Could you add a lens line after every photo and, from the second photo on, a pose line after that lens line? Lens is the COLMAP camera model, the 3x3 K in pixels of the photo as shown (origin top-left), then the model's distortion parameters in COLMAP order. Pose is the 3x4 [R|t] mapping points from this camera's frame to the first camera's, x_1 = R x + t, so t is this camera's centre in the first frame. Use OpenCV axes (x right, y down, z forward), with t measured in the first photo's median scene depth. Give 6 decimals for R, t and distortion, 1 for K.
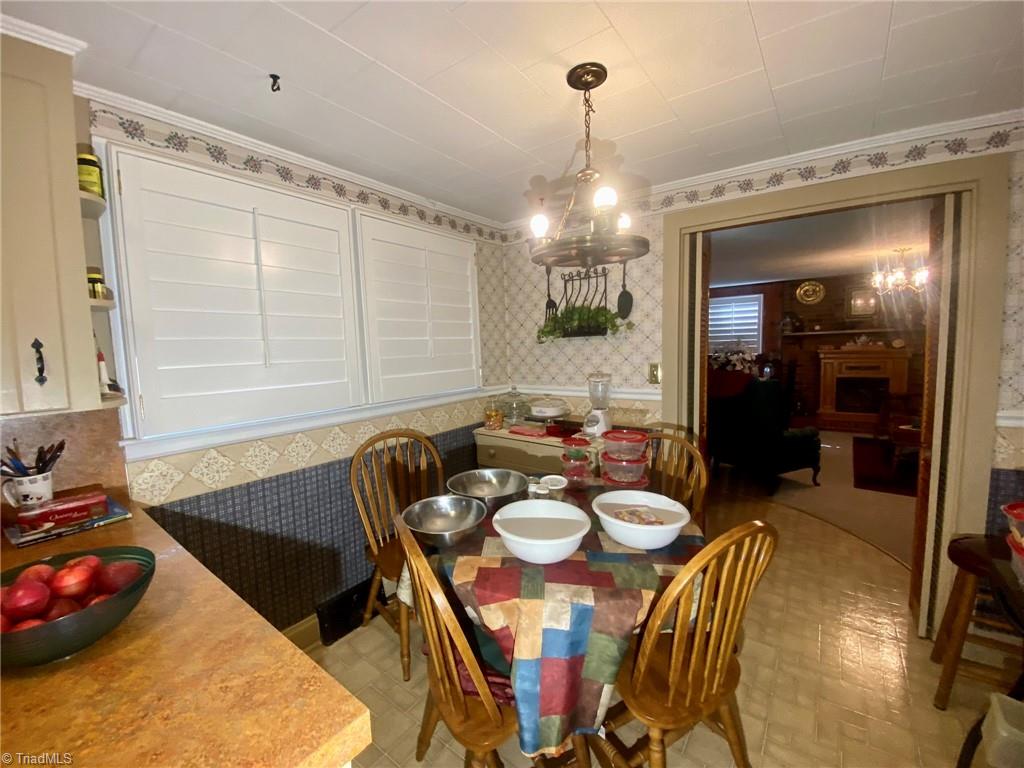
lens RADIAL K [[413.3, 0, 512.0], [0, 413.3, 384.0], [0, 0, 1]] dist [0.020713, -0.020144]
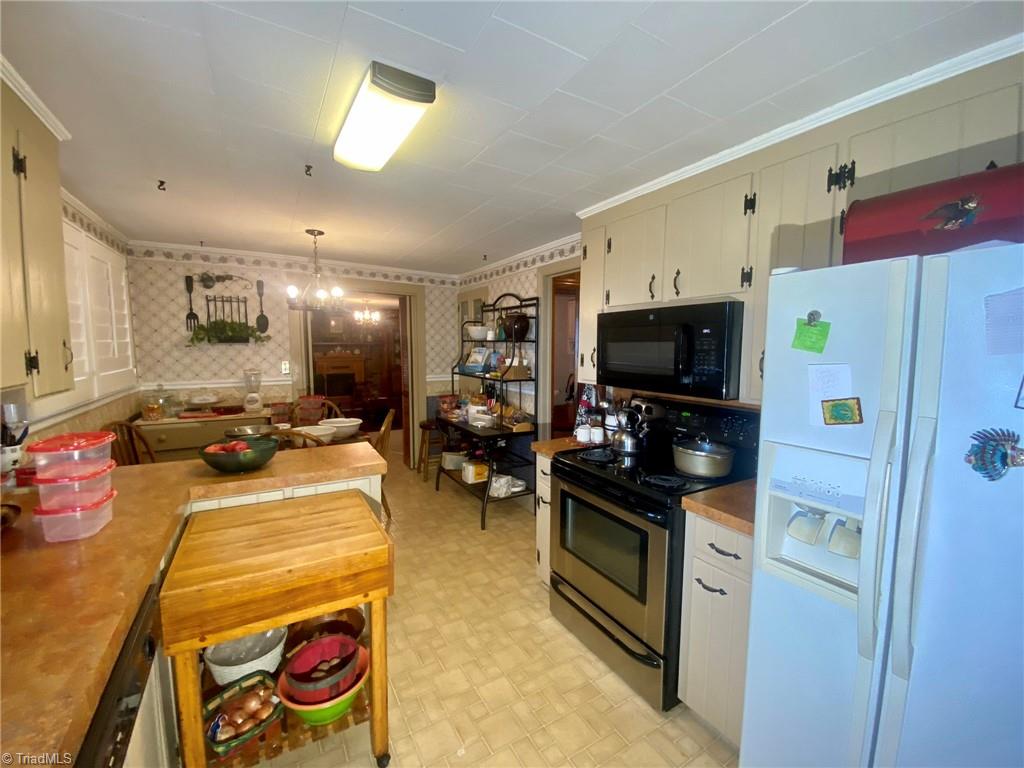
lens RADIAL K [[411.6, 0, 512.0], [0, 411.6, 384.0], [0, 0, 1]] dist [0.034120, -0.030831]
pose [[0.383341, -0.057065, 0.921842, -0.787211], [0.071797, 0.996910, 0.031856, 0.047324], [-0.920812, 0.053974, 0.386254, -0.419246]]
